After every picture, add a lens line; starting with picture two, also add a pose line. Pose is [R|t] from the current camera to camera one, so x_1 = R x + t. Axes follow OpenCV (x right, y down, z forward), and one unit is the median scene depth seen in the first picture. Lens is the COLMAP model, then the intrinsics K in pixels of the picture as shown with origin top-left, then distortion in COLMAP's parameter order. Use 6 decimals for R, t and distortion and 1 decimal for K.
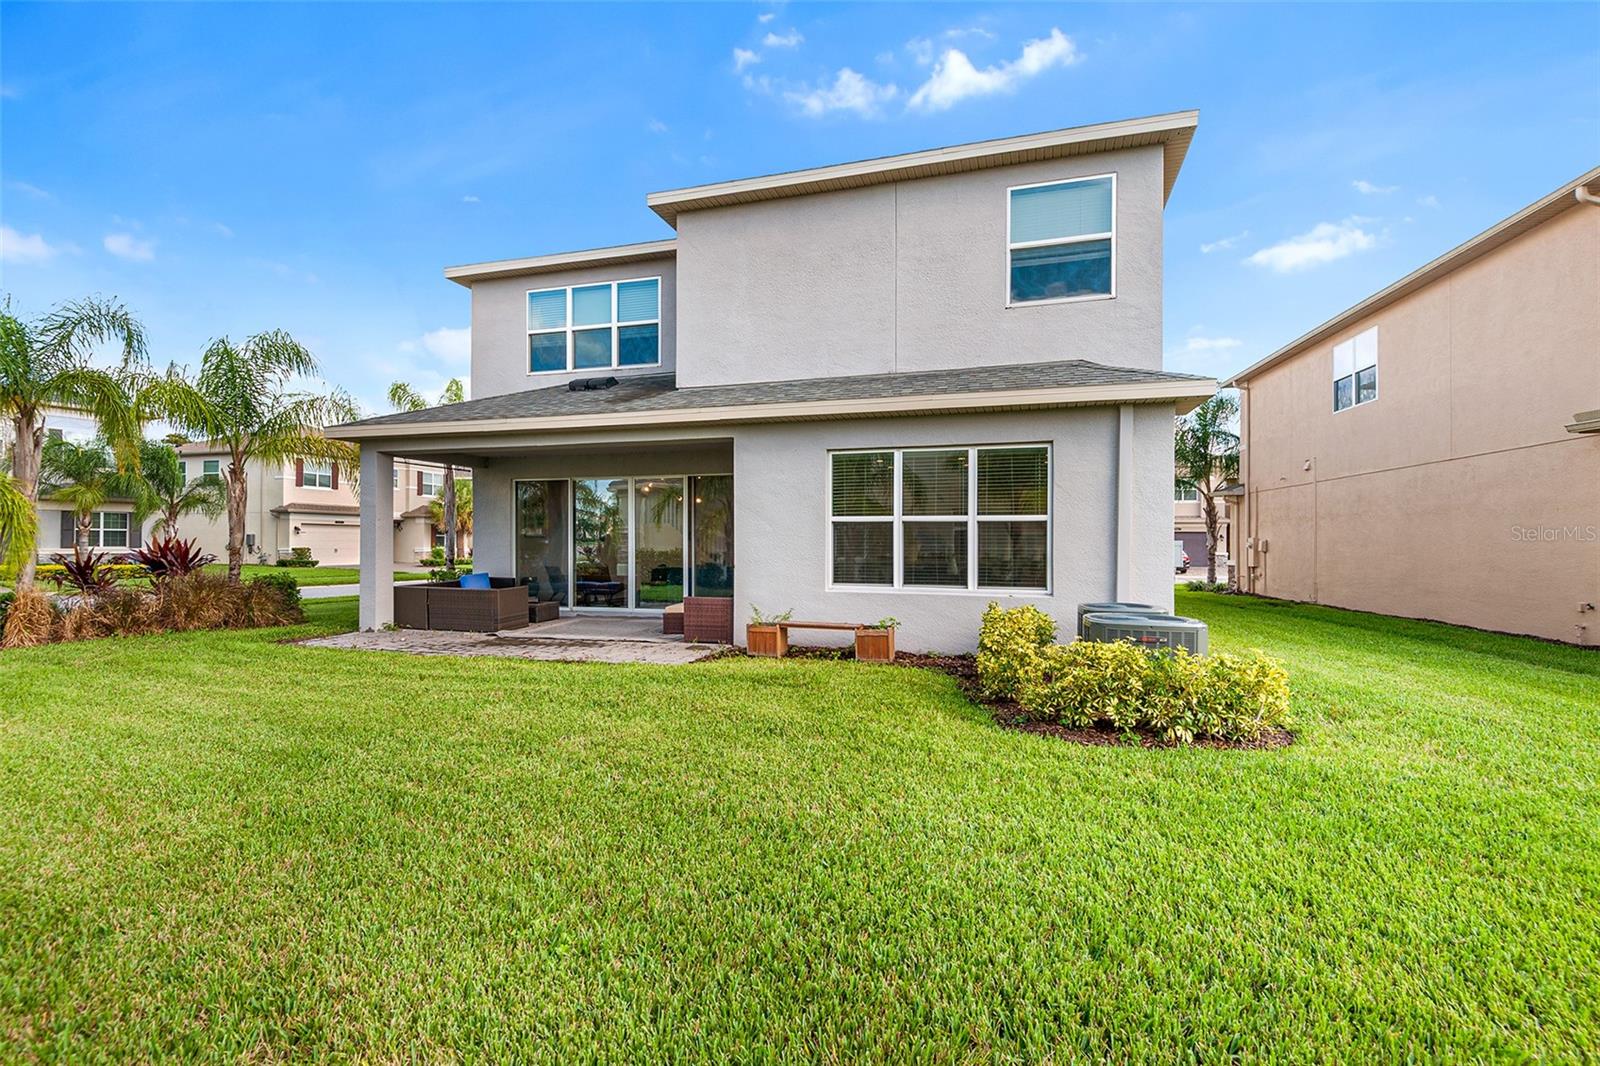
lens RADIAL K [[741.9, 0, 812.4], [0, 741.9, 528.1], [0, 0, 1]] dist [-0.004088, 0.000079]
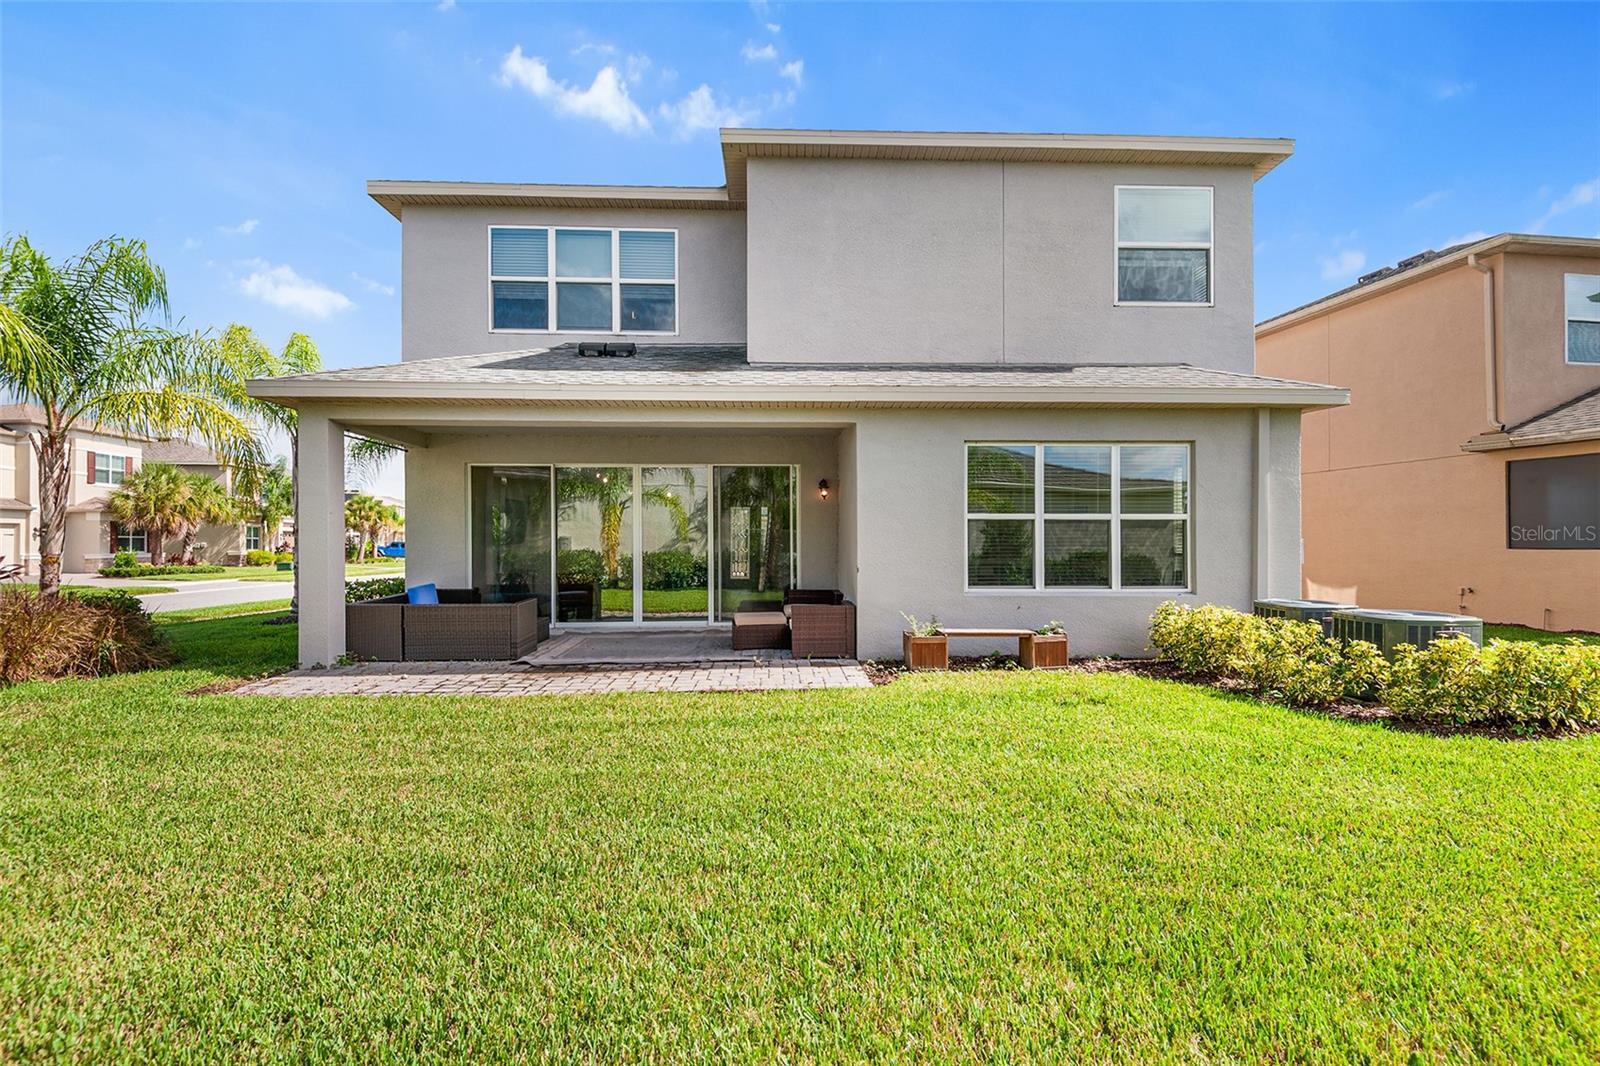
lens RADIAL K [[741.9, 0, 796.5], [0, 741.9, 534.1], [0, 0, 1]] dist [-0.004088, 0.000079]
pose [[0.944151, -0.000792, 0.329512, -0.408795], [-0.001975, 0.999966, 0.008062, 0.002071], [-0.329507, -0.008262, 0.944117, 0.173162]]
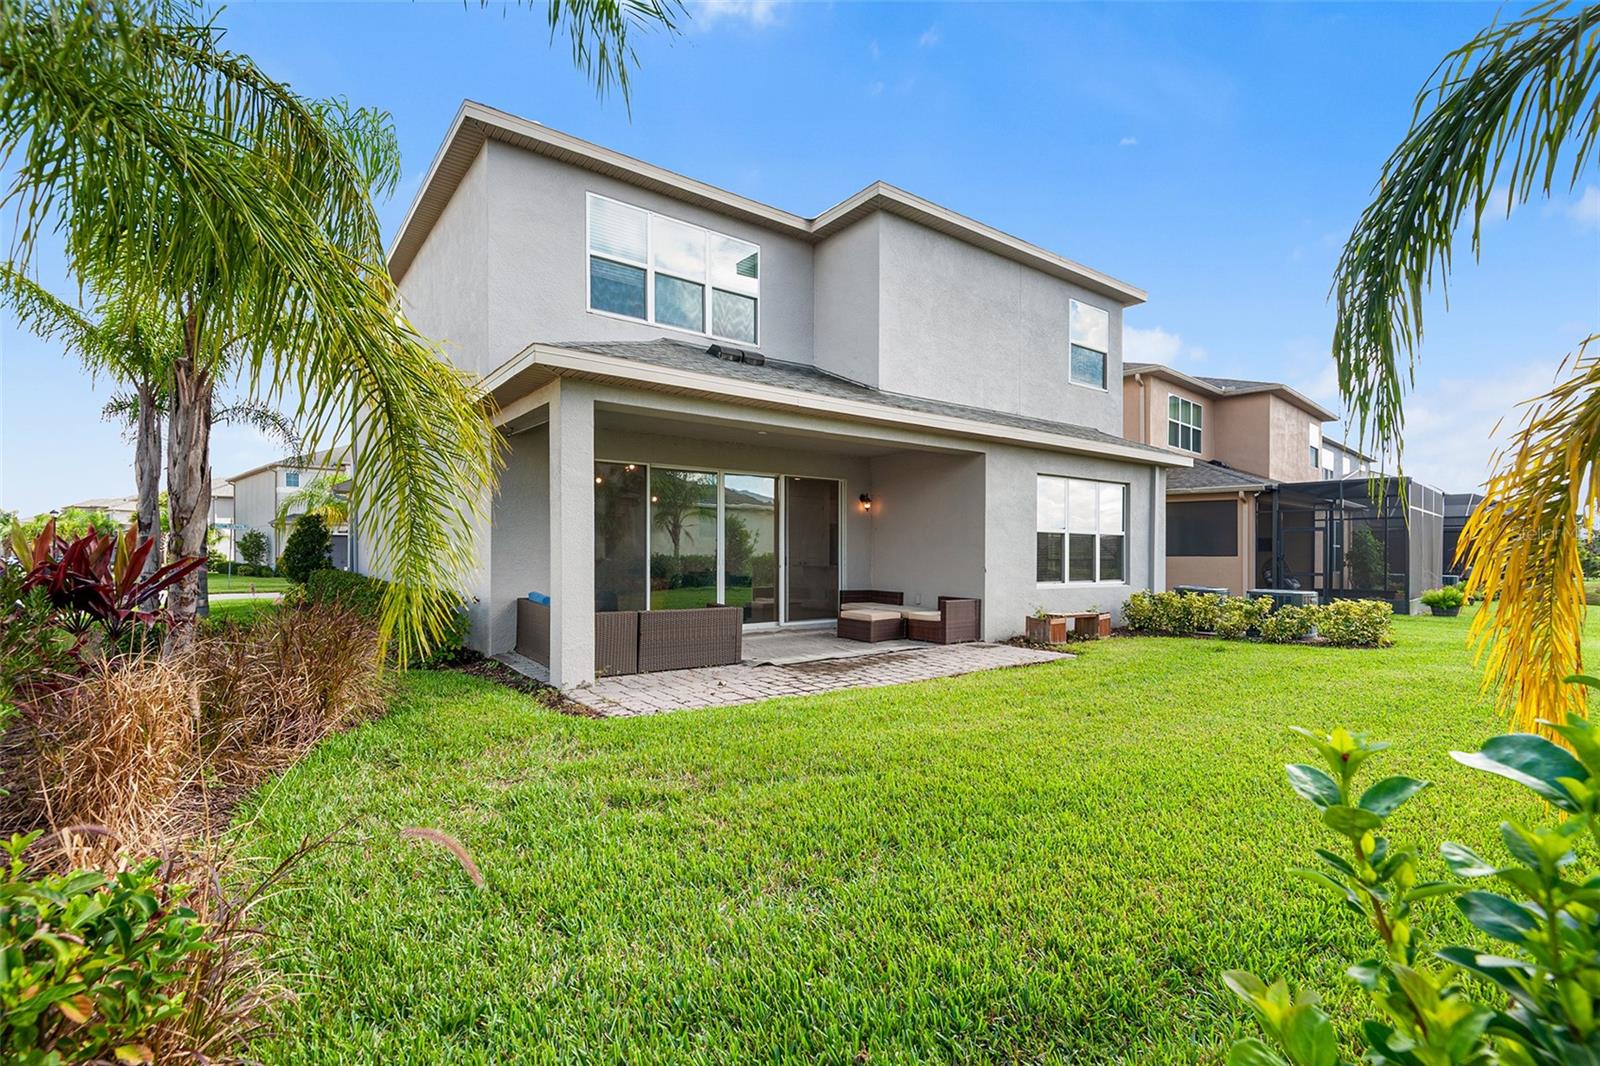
lens RADIAL K [[741.9, 0, 802.0], [0, 741.9, 548.5], [0, 0, 1]] dist [-0.004088, 0.000079]
pose [[0.588584, 0.004820, 0.808422, -1.023255], [-0.018452, 0.999802, 0.007474, 0.013908], [-0.808225, -0.019316, 0.588556, 0.500320]]
